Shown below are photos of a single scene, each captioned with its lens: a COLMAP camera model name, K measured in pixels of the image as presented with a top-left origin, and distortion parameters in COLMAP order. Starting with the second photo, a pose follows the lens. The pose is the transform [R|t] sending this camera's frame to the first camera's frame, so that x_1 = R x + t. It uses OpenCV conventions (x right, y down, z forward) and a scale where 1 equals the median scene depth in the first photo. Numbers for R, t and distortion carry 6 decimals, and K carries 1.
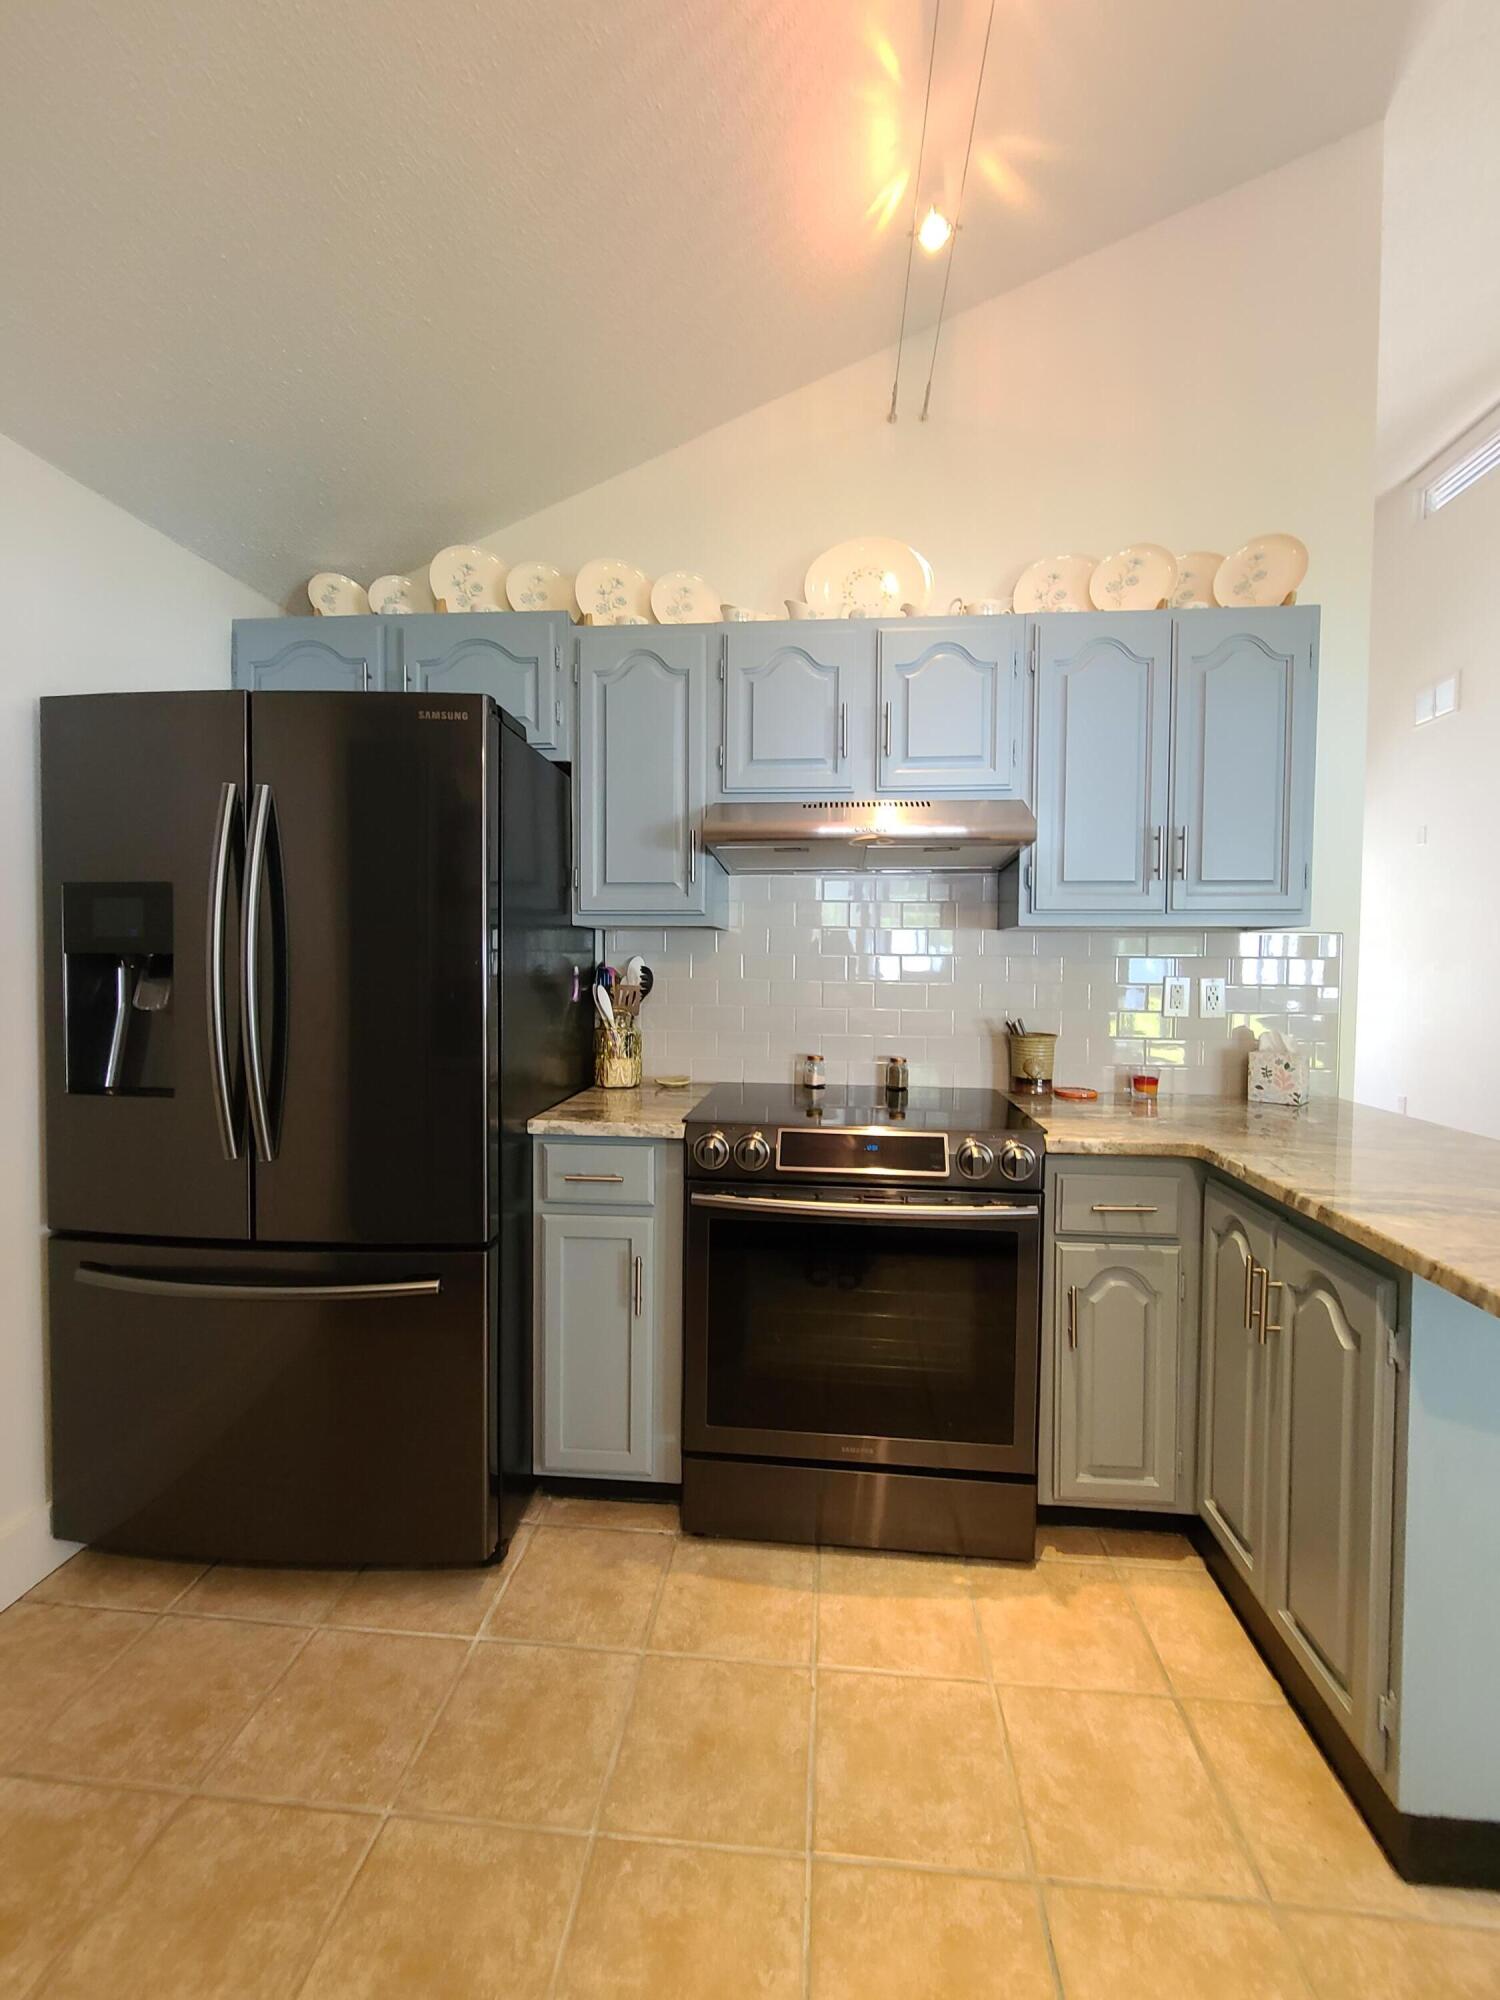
lens RADIAL K [[819.7, 0, 762.3], [0, 819.7, 990.8], [0, 0, 1]] dist [-0.001379, -0.000235]
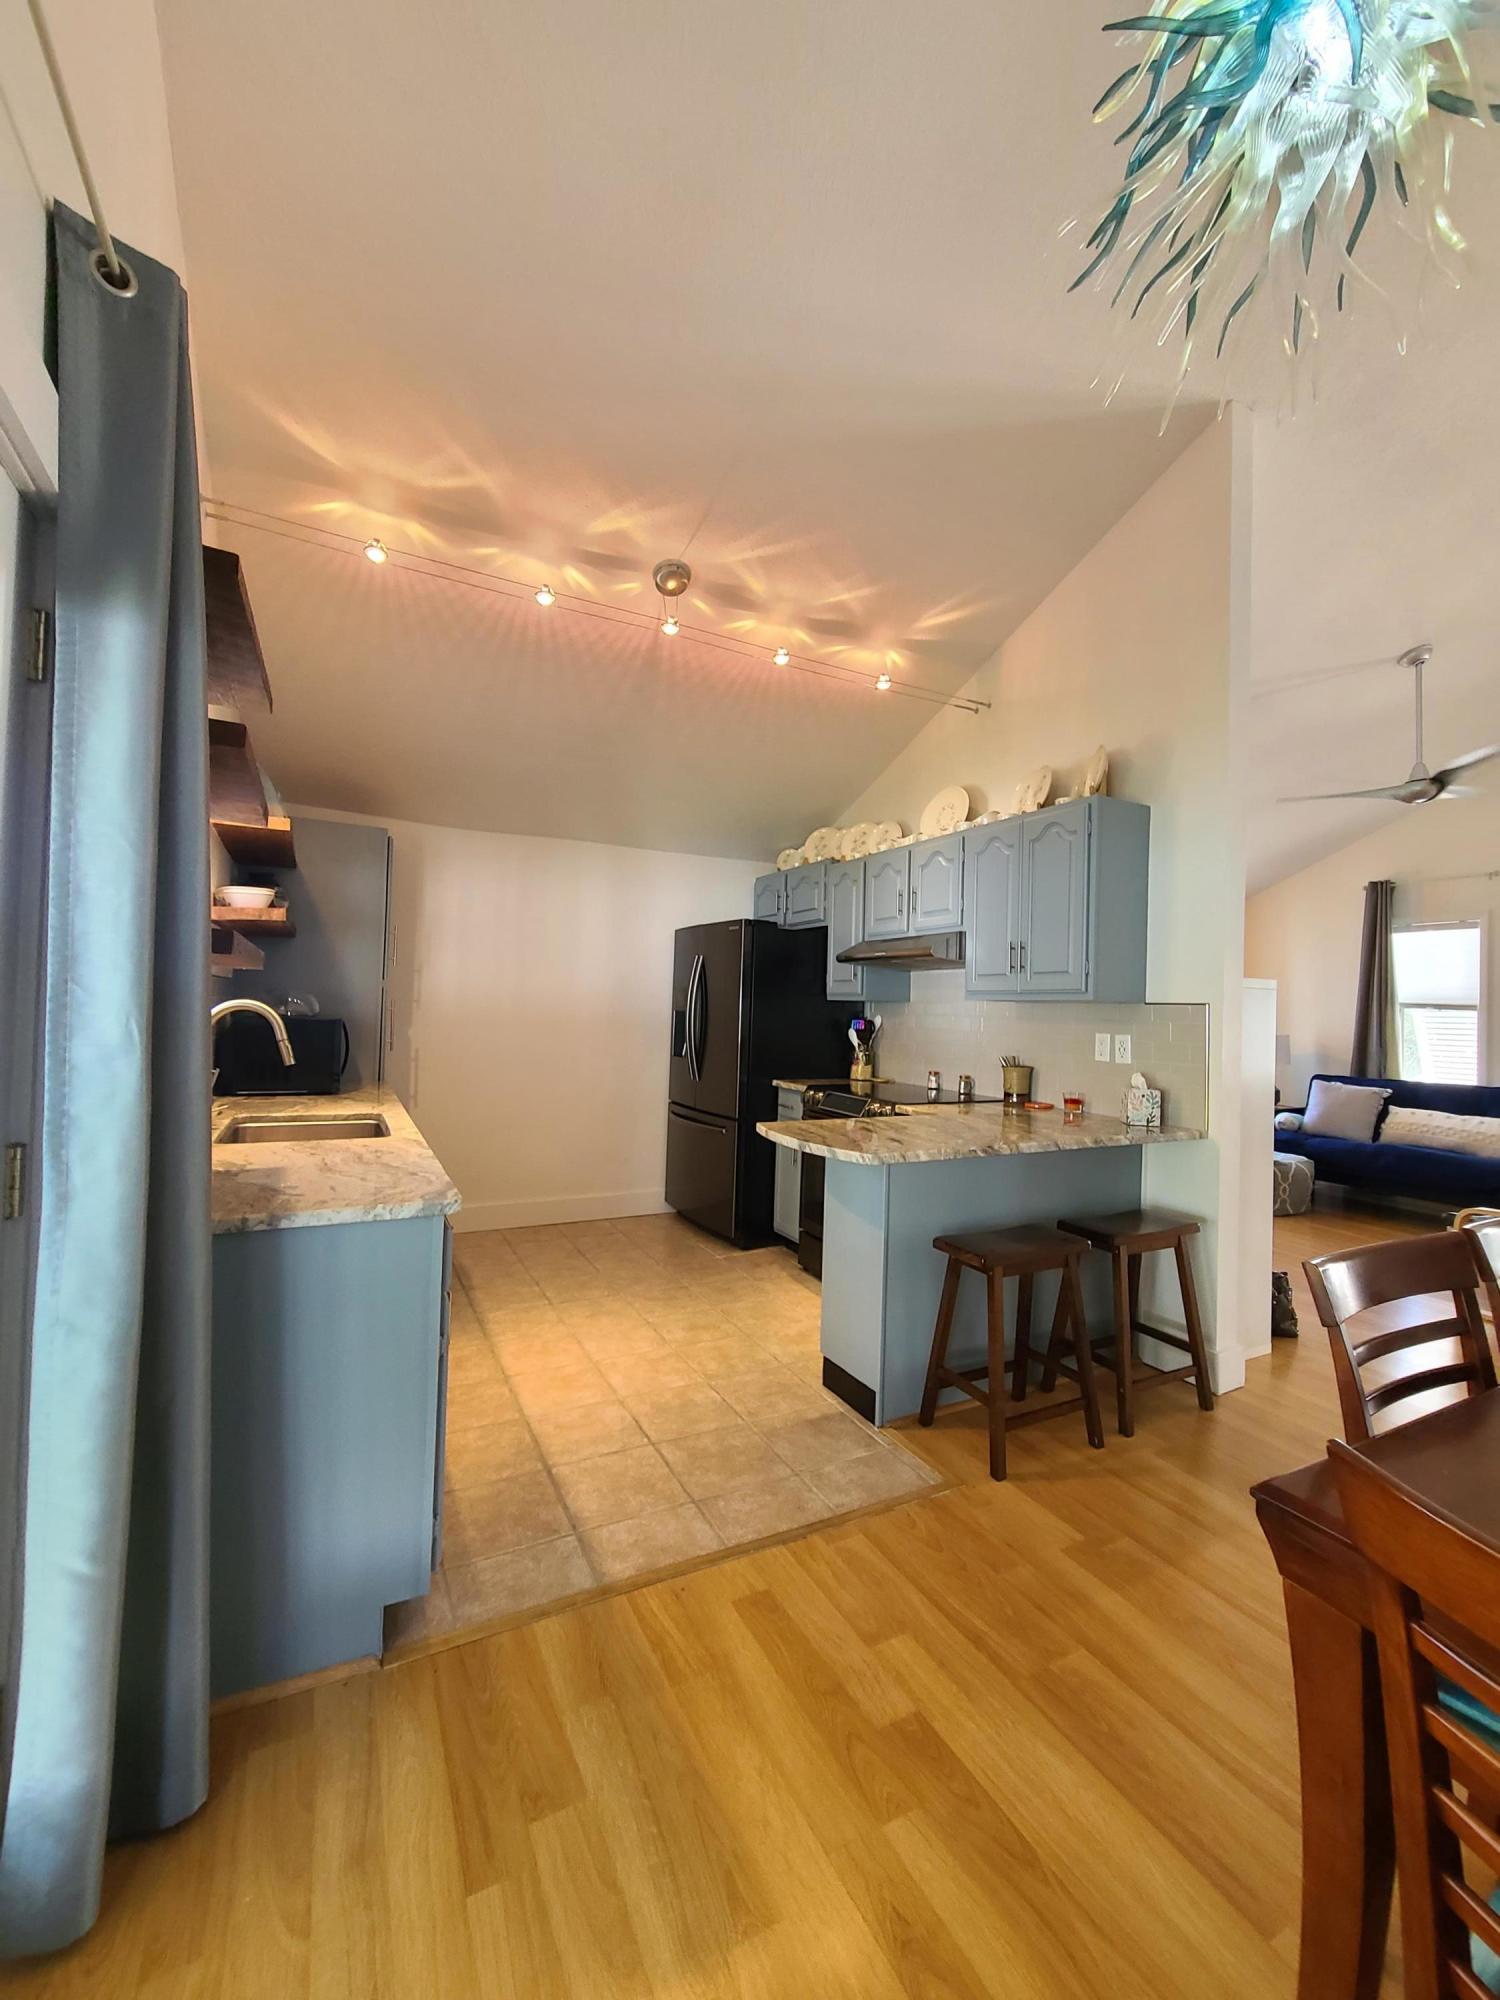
lens RADIAL K [[819.7, 0, 767.6], [0, 819.7, 991.5], [0, 0, 1]] dist [-0.001379, -0.000235]
pose [[0.546919, -0.010922, -0.837115, 1.845701], [-0.052520, 0.997498, -0.047328, 0.010832], [0.835537, 0.069850, 0.544976, -0.390813]]
